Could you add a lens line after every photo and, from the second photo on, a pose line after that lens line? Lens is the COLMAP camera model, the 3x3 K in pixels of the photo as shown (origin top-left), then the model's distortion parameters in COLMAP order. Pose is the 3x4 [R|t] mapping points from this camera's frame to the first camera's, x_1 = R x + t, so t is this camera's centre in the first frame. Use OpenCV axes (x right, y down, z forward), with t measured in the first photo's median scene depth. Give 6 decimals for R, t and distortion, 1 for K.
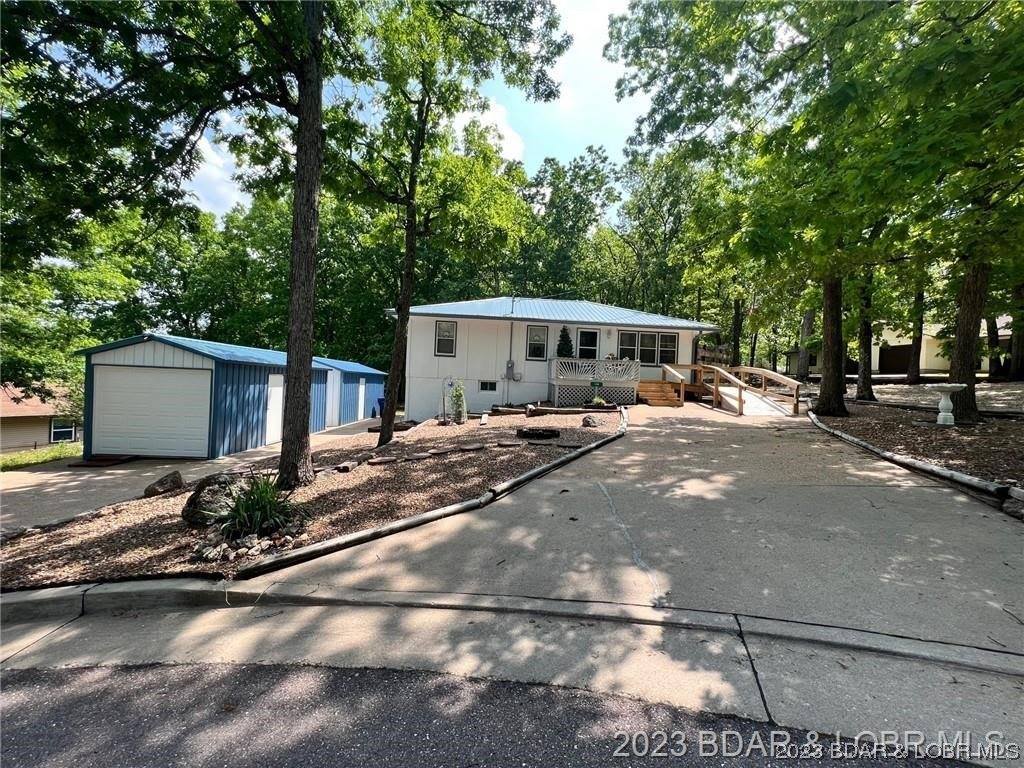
lens RADIAL K [[410.1, 0, 512.3], [0, 410.1, 383.5], [0, 0, 1]] dist [-0.001904, 0.000005]
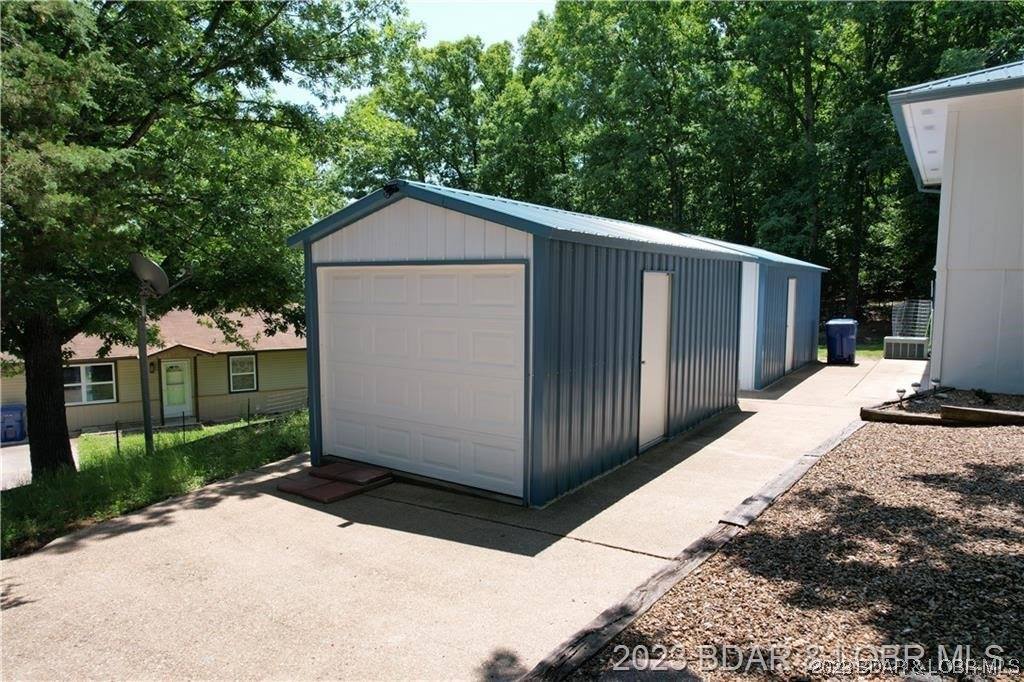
lens RADIAL K [[647.4, 0, 520.2], [0, 647.4, 341.6], [0, 0, 1]] dist [-0.035056, 0.013336]
pose [[0.812991, 0.015942, -0.582058, -0.263343], [0.027794, 0.997423, 0.066140, -0.000129], [0.581613, -0.069949, 0.810453, 0.345123]]
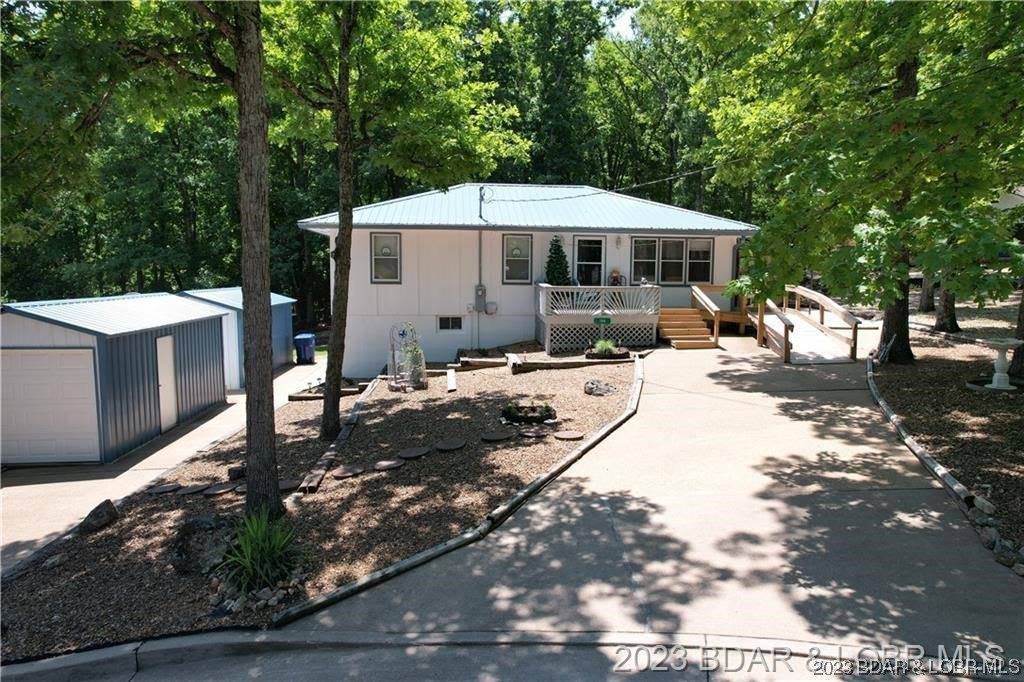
lens RADIAL K [[647.4, 0, 513.4], [0, 647.4, 344.8], [0, 0, 1]] dist [-0.035056, 0.013336]
pose [[0.997466, -0.041513, 0.057786, -0.020050], [0.034603, 0.992667, 0.115826, -0.096244], [-0.062171, -0.113533, 0.991587, -0.137543]]
